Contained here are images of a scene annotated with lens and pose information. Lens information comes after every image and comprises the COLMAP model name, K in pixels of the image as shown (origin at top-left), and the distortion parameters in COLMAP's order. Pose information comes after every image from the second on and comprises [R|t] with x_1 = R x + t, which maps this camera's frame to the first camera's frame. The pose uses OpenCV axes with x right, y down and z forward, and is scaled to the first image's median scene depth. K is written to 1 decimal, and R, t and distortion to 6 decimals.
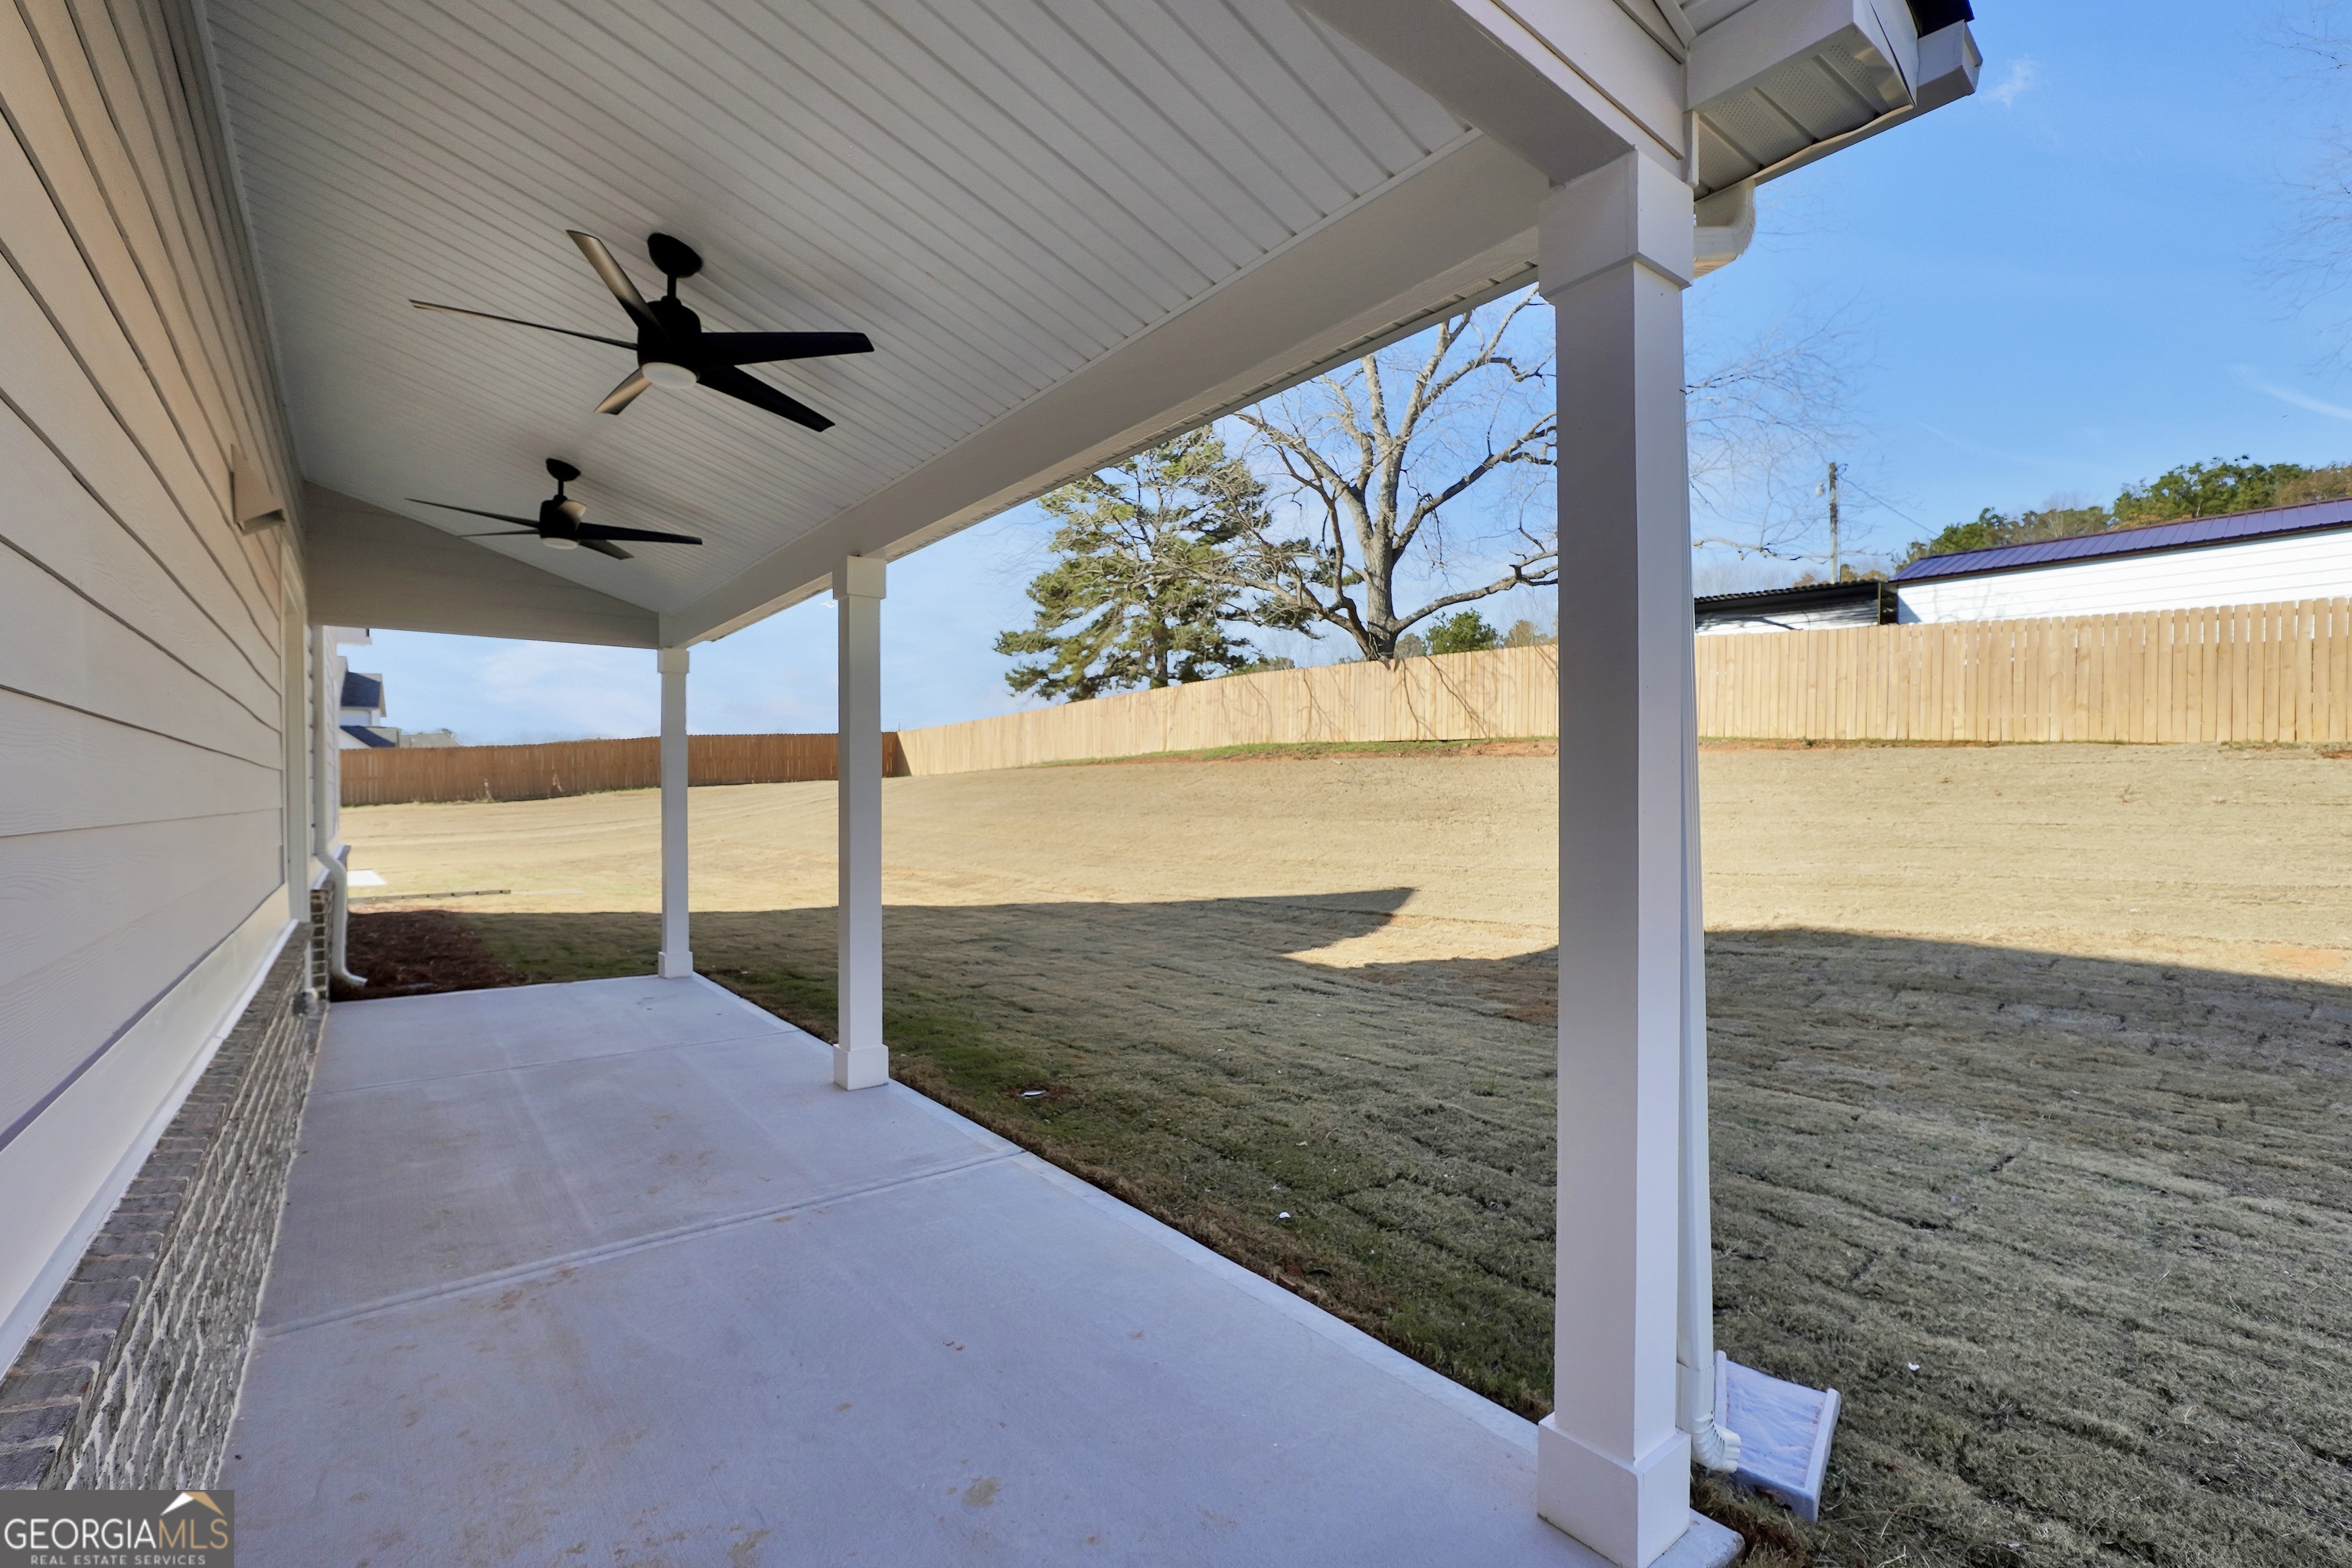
lens RADIAL K [[1010.6, 0, 1165.2], [0, 1010.6, 795.6], [0, 0, 1]] dist [-0.010180, 0.000543]
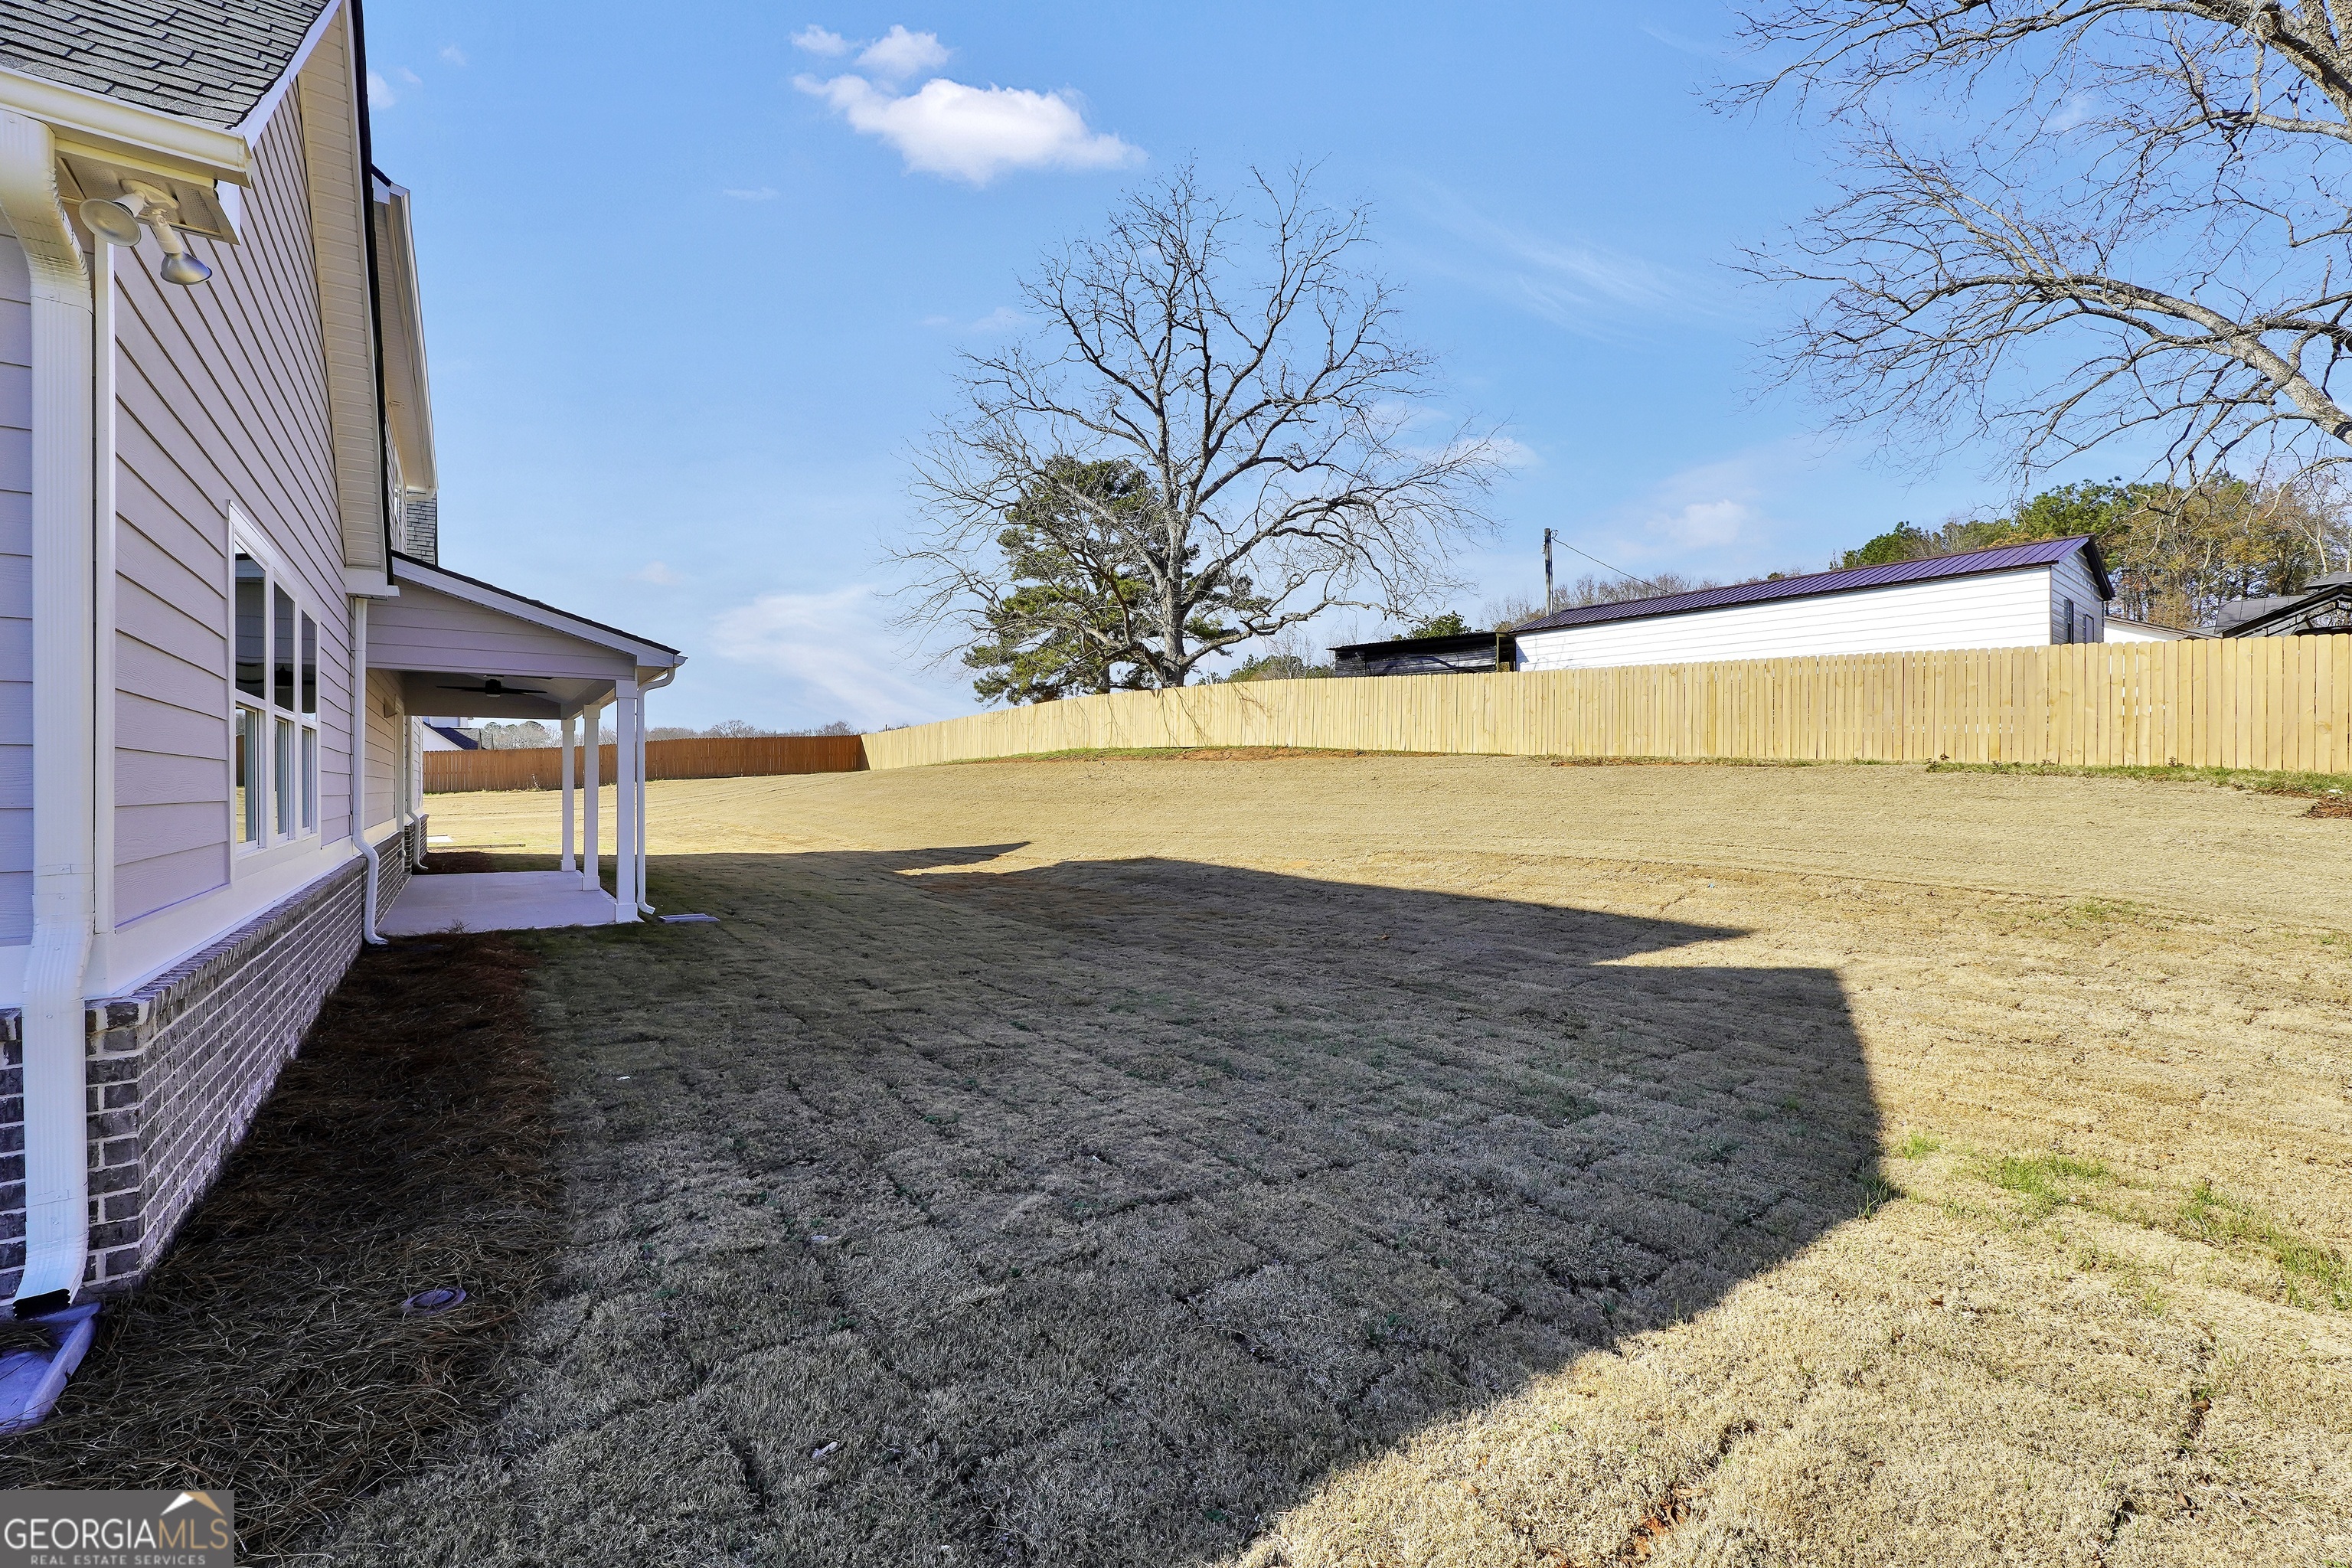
lens RADIAL K [[1010.6, 0, 1185.2], [0, 1010.6, 783.4], [0, 0, 1]] dist [-0.010180, 0.000543]
pose [[0.998864, 0.001769, -0.047629, 0.195850], [-0.001900, 0.999995, -0.002702, -0.001063], [0.047624, 0.002789, 0.998861, -0.228002]]
